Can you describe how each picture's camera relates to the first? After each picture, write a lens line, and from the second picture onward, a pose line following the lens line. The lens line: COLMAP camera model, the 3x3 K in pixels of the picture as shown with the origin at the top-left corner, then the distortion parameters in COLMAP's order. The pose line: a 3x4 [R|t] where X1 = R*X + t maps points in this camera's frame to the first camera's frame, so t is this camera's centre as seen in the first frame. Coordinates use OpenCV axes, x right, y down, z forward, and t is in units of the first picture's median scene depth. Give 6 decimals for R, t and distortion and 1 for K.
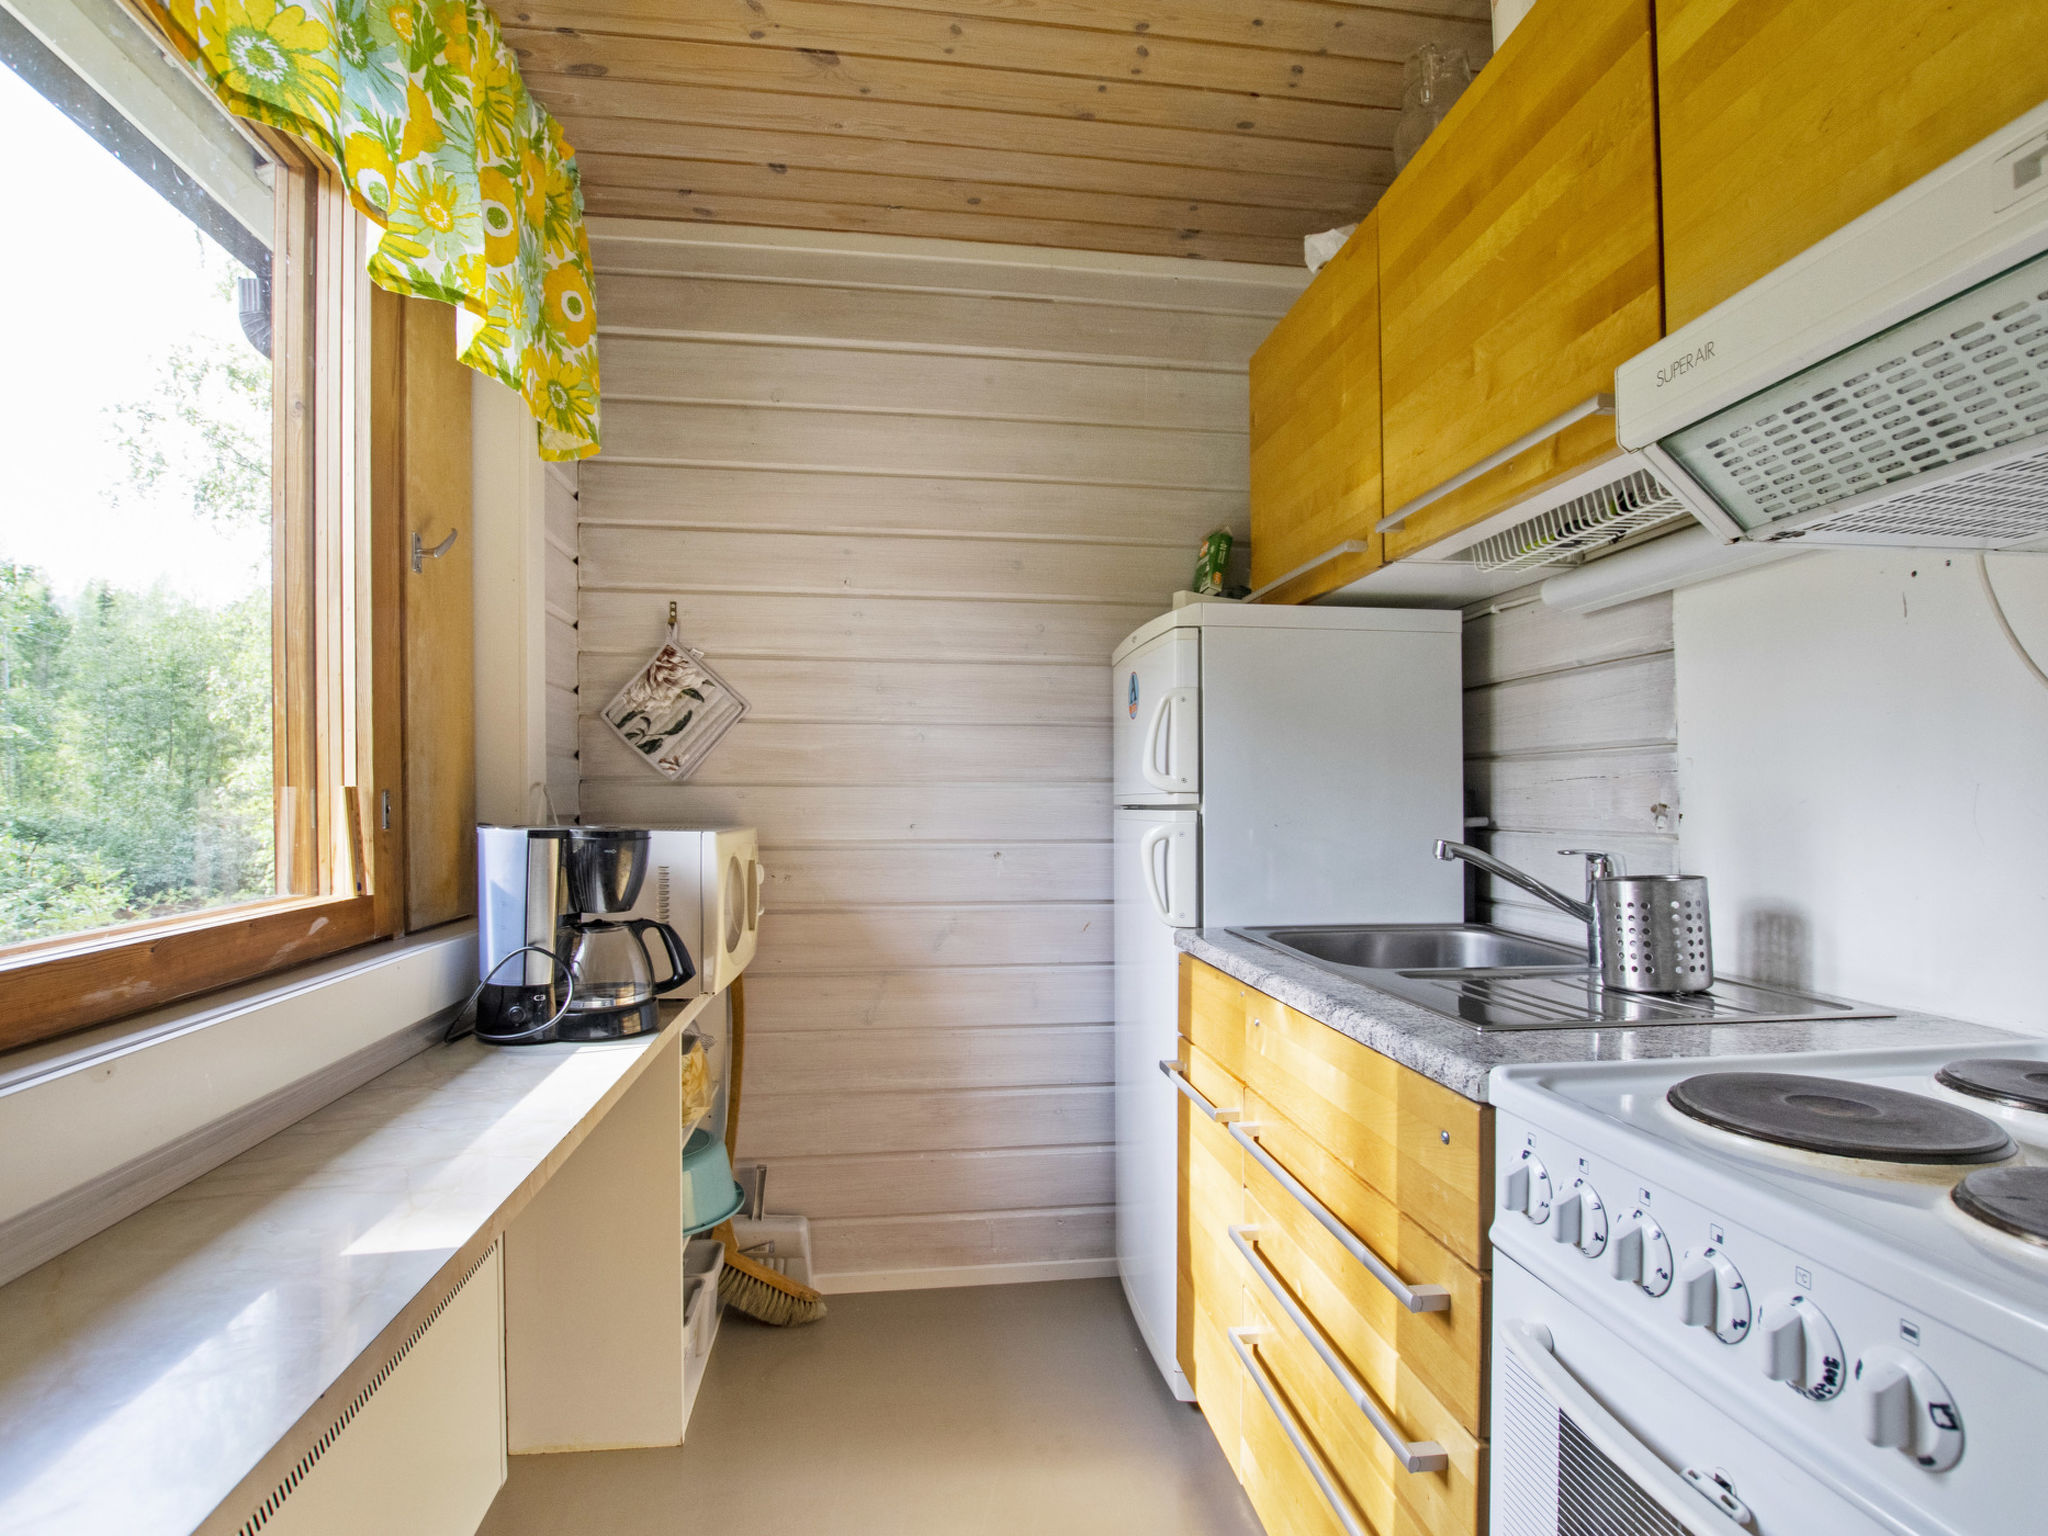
lens RADIAL K [[1054.0, 0, 1026.2], [0, 1054.0, 789.5], [0, 0, 1]] dist [-0.029735, 0.003714]
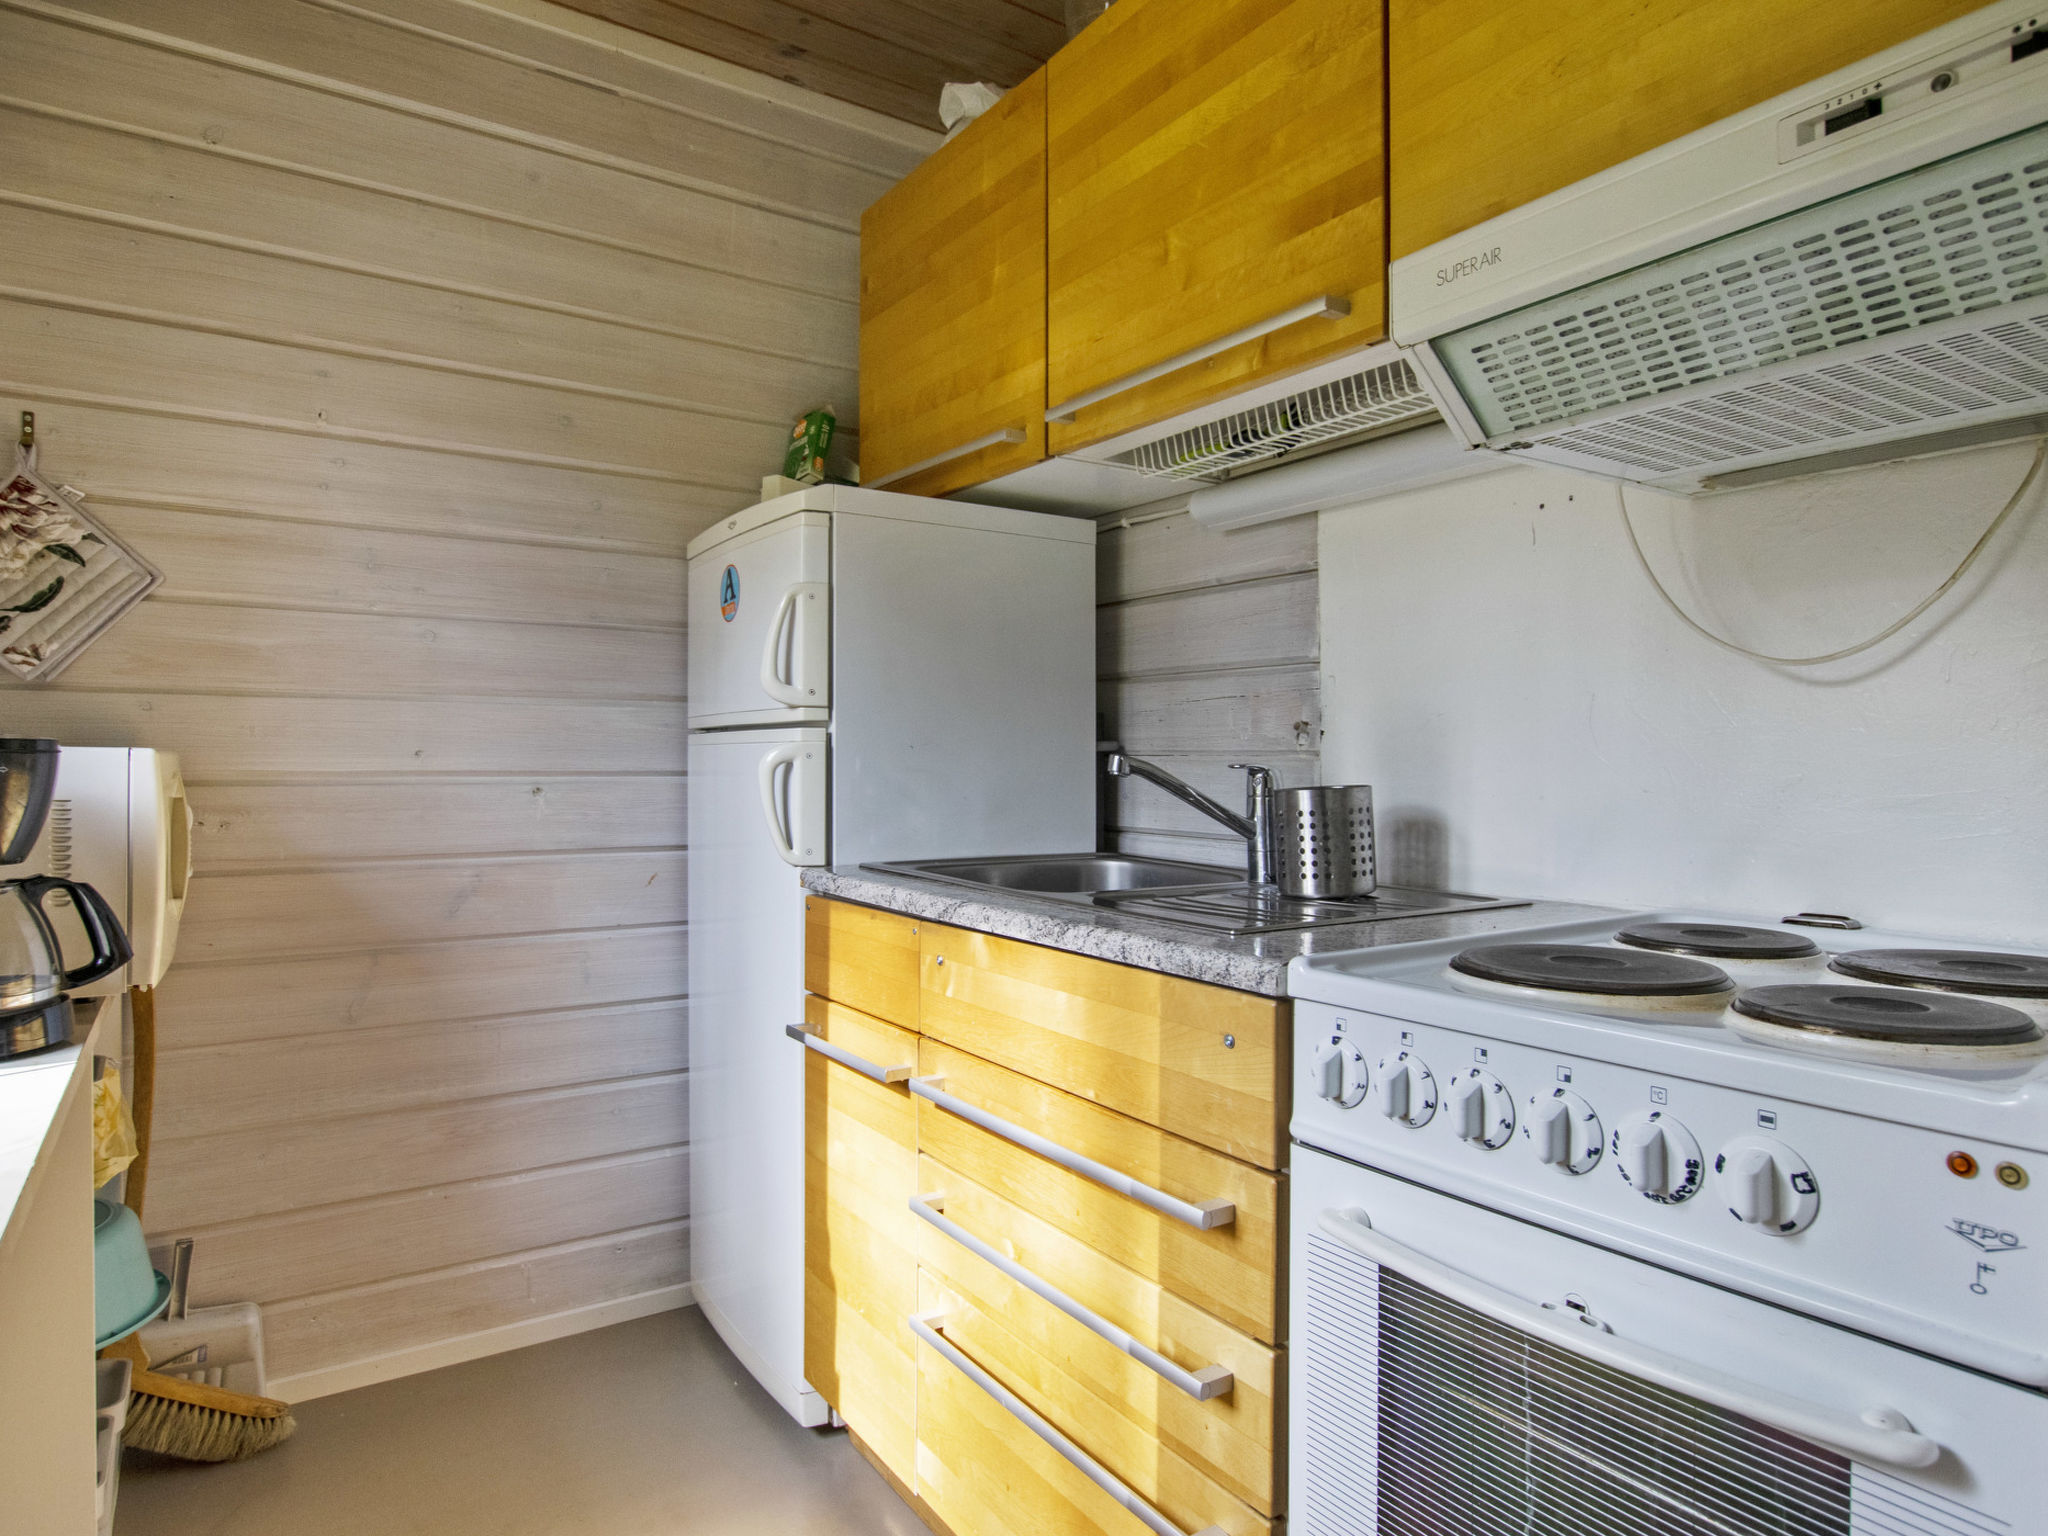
lens RADIAL K [[1222.4, 0, 1022.9], [0, 1222.4, 752.7], [0, 0, 1]] dist [-0.023178, 0.004558]
pose [[0.894879, 0.005121, 0.446279, -0.151242], [-0.007970, 0.999958, 0.004509, 0.037551], [-0.446237, -0.007592, 0.894882, 0.051495]]
